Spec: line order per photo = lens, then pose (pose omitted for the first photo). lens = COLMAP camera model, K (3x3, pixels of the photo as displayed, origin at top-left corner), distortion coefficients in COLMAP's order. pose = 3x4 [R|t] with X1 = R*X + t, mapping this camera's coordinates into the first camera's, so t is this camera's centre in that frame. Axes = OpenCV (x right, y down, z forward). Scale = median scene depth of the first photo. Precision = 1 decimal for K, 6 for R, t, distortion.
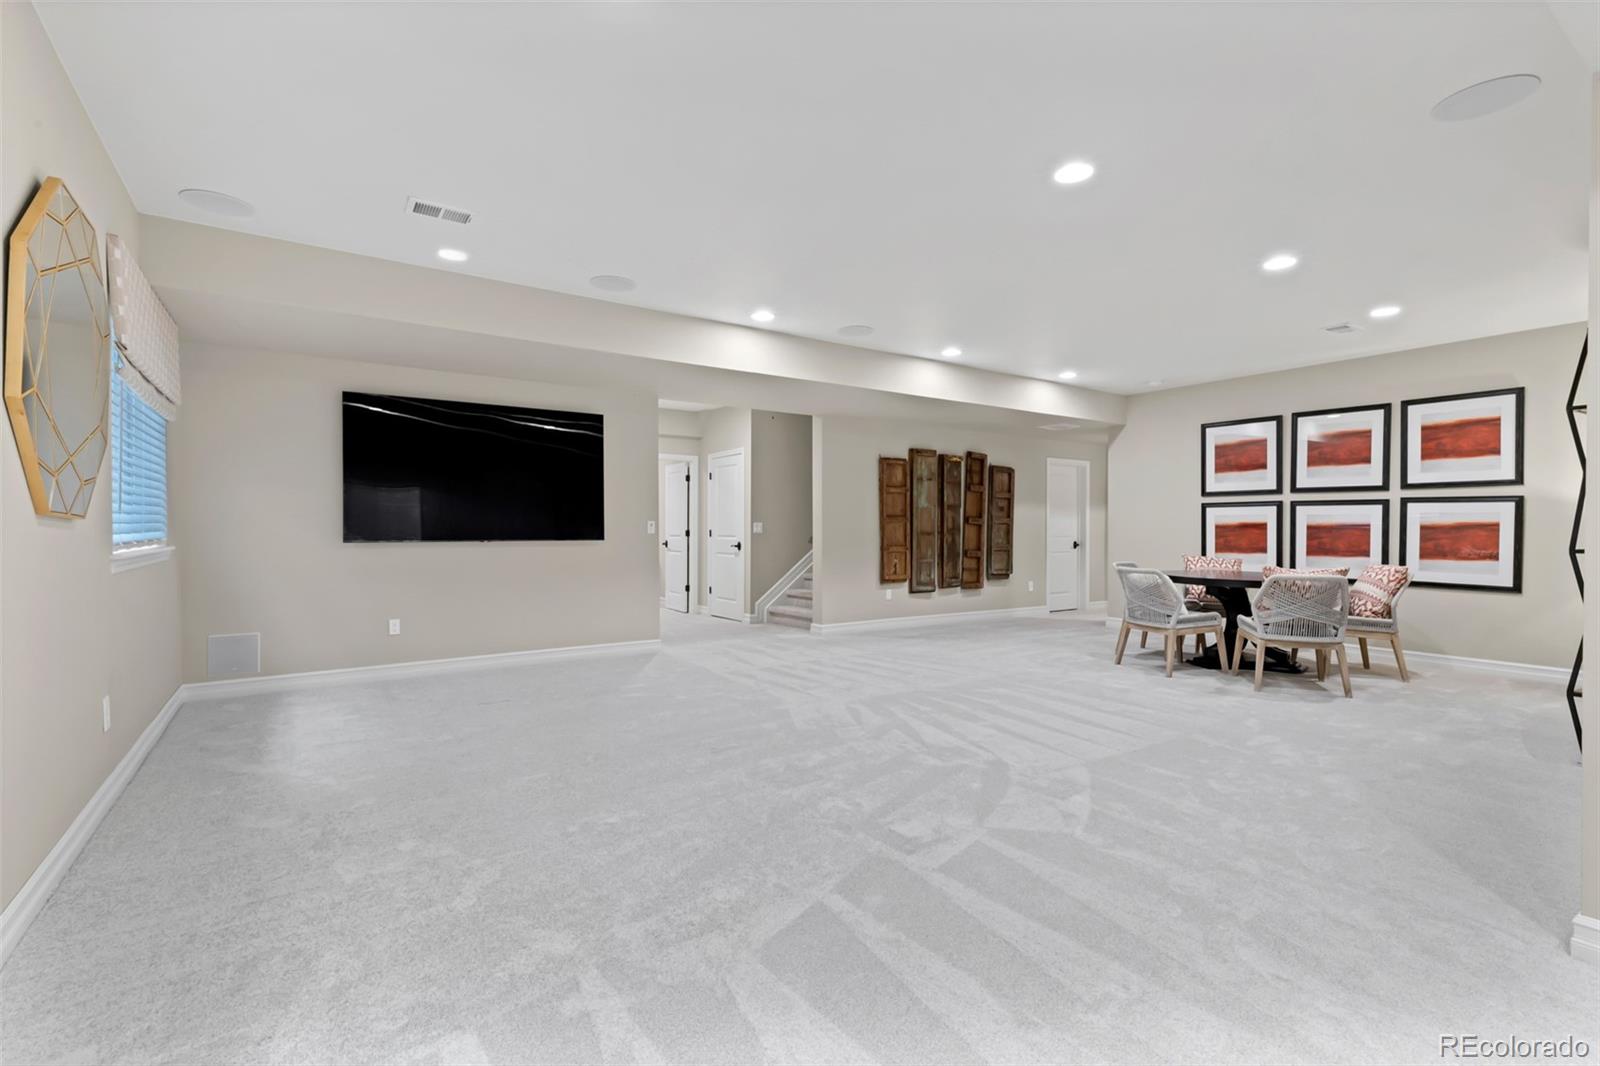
lens RADIAL K [[732.3, 0, 799.0], [0, 732.3, 531.4], [0, 0, 1]] dist [-0.000336, 0.000286]
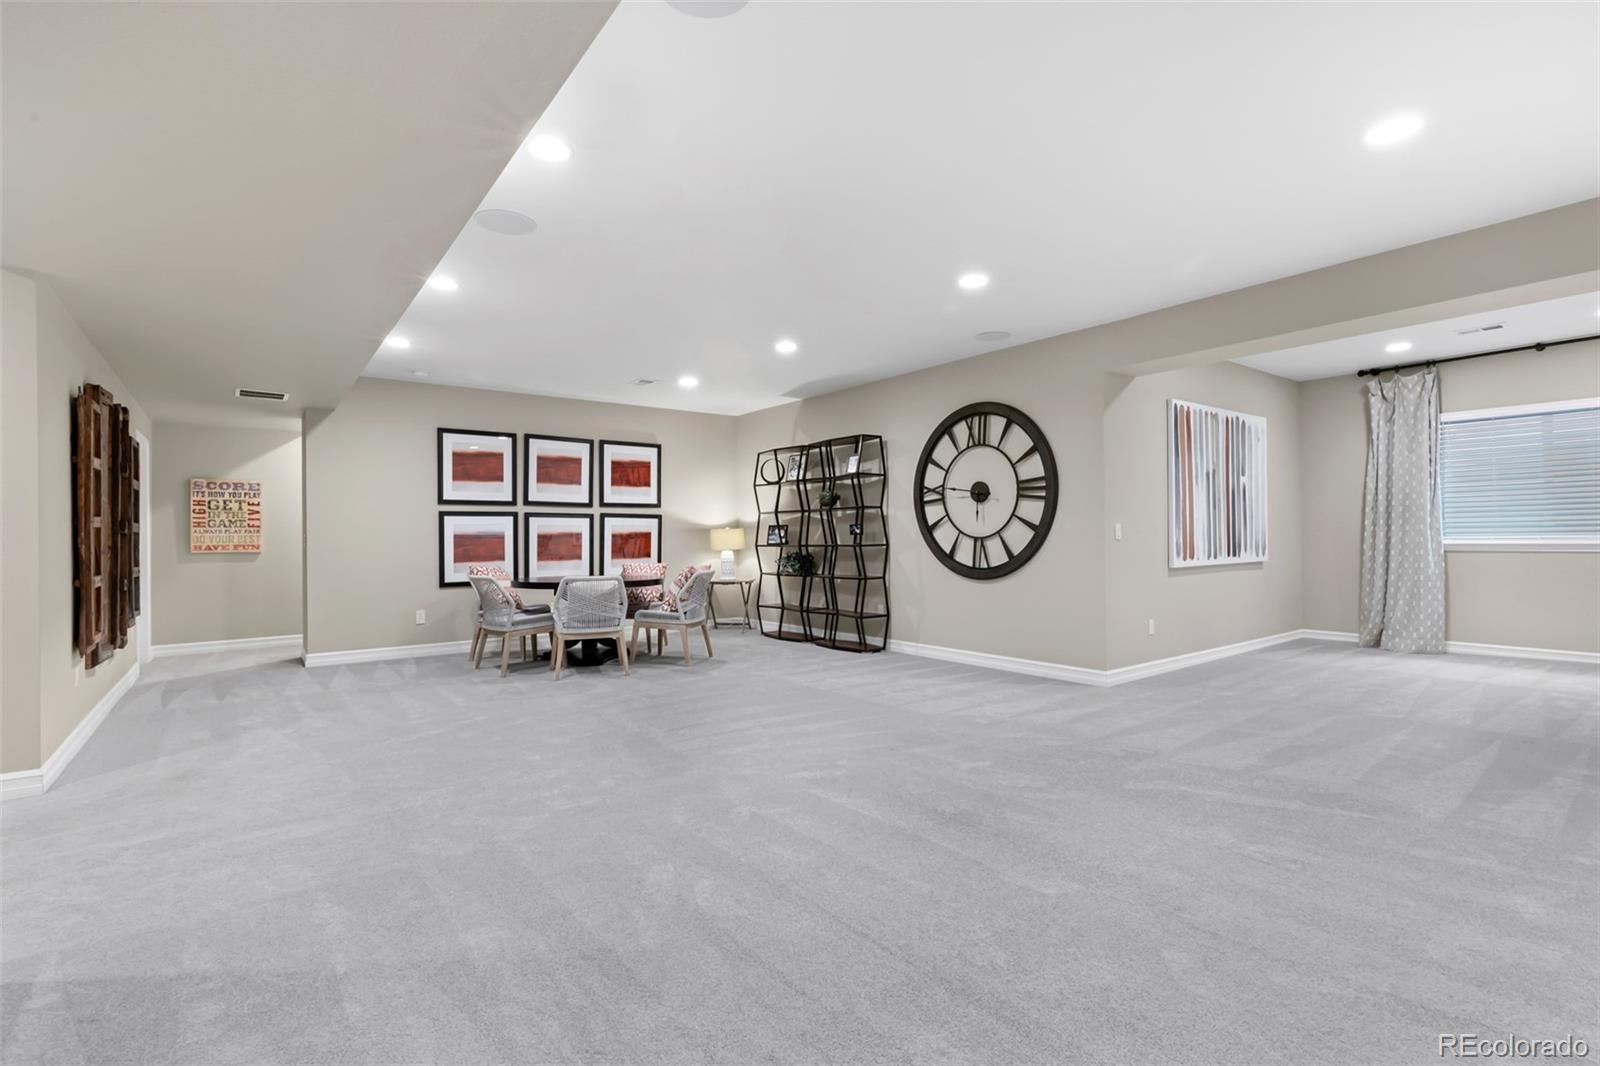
lens RADIAL K [[732.3, 0, 803.5], [0, 732.3, 532.2], [0, 0, 1]] dist [-0.000336, 0.000286]
pose [[-0.077392, -0.000021, 0.997001, -0.481696], [0.011619, 0.999932, 0.000923, -0.007959], [-0.996933, 0.011656, -0.077387, 0.685884]]
